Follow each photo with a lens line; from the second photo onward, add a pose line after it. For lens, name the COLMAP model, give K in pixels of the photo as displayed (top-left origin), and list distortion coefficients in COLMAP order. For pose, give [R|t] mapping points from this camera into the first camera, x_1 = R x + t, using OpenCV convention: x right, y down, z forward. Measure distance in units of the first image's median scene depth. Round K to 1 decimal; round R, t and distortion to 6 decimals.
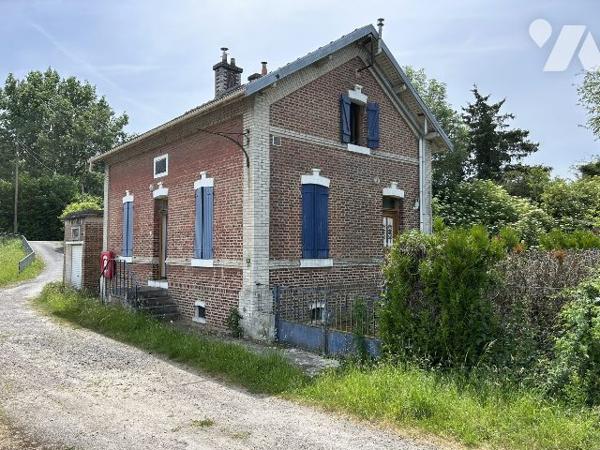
lens RADIAL K [[447.9, 0, 300.0], [0, 447.9, 225.0], [0, 0, 1]] dist [0.072144, -0.083656]
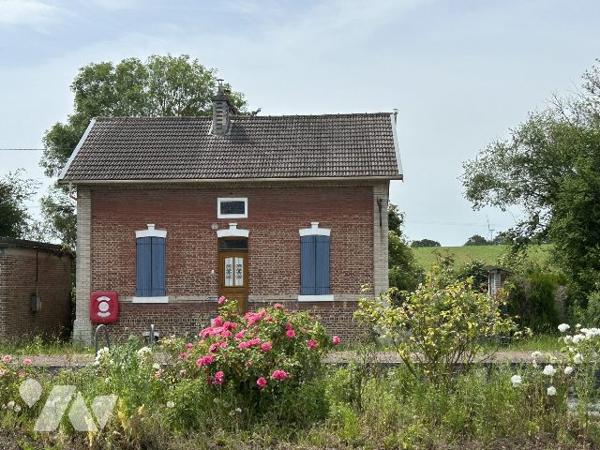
lens RADIAL K [[447.9, 0, 300.0], [0, 447.9, 225.0], [0, 0, 1]] dist [0.072144, -0.083656]
pose [[0.680199, 0.087811, 0.727749, -0.973927], [-0.030469, 0.995328, -0.091620, 0.000732], [-0.732394, 0.040146, 0.679697, 0.180412]]
